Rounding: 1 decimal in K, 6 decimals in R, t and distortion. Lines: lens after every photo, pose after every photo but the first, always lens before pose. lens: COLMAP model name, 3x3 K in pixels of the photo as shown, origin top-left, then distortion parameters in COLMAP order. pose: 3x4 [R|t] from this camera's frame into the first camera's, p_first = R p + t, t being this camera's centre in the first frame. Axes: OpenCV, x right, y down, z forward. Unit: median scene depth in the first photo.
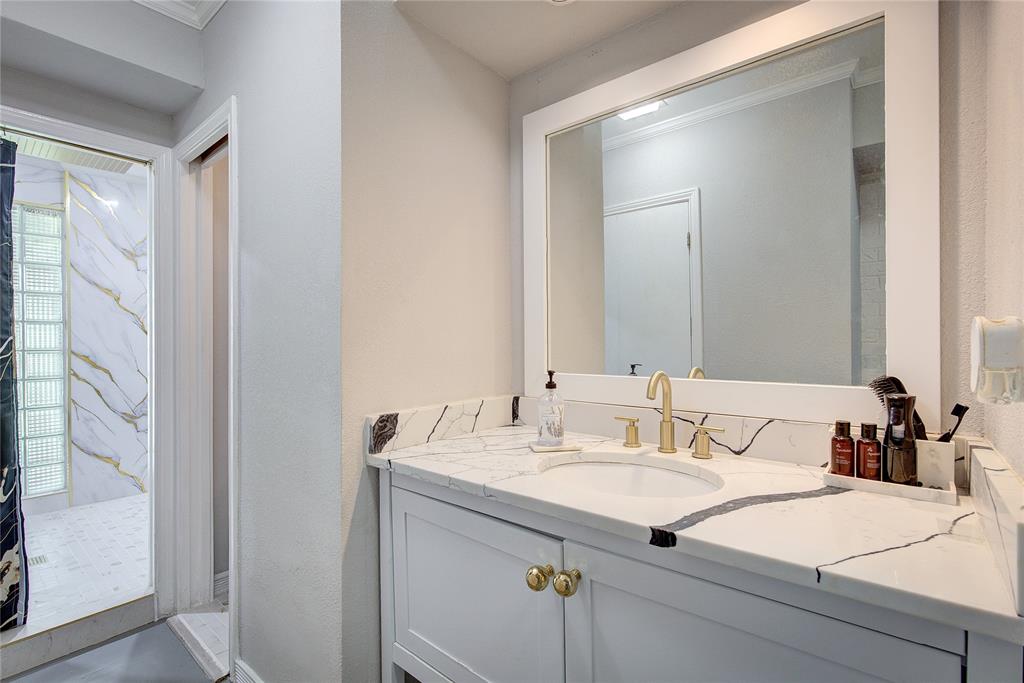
lens RADIAL K [[466.8, 0, 513.4], [0, 466.8, 340.5], [0, 0, 1]] dist [0.000936, 0.000514]
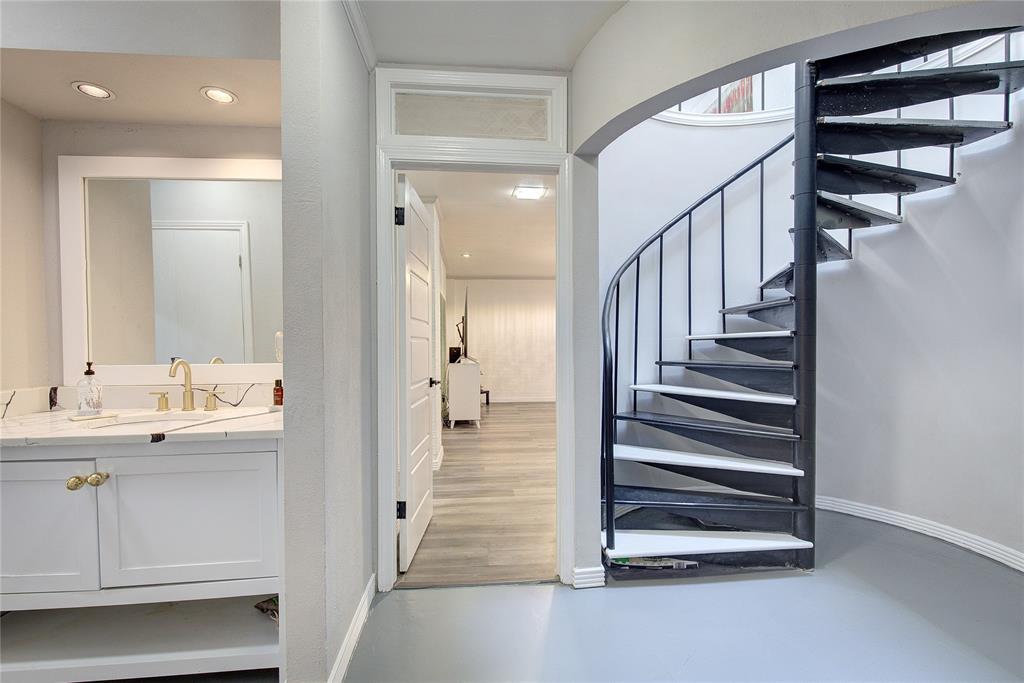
lens RADIAL K [[466.8, 0, 511.3], [0, 466.8, 345.0], [0, 0, 1]] dist [0.000936, 0.000514]
pose [[0.706013, -0.011546, 0.708105, -0.017732], [0.002456, 0.999901, 0.013854, -0.003238], [-0.708195, -0.008042, 0.705971, -0.887918]]
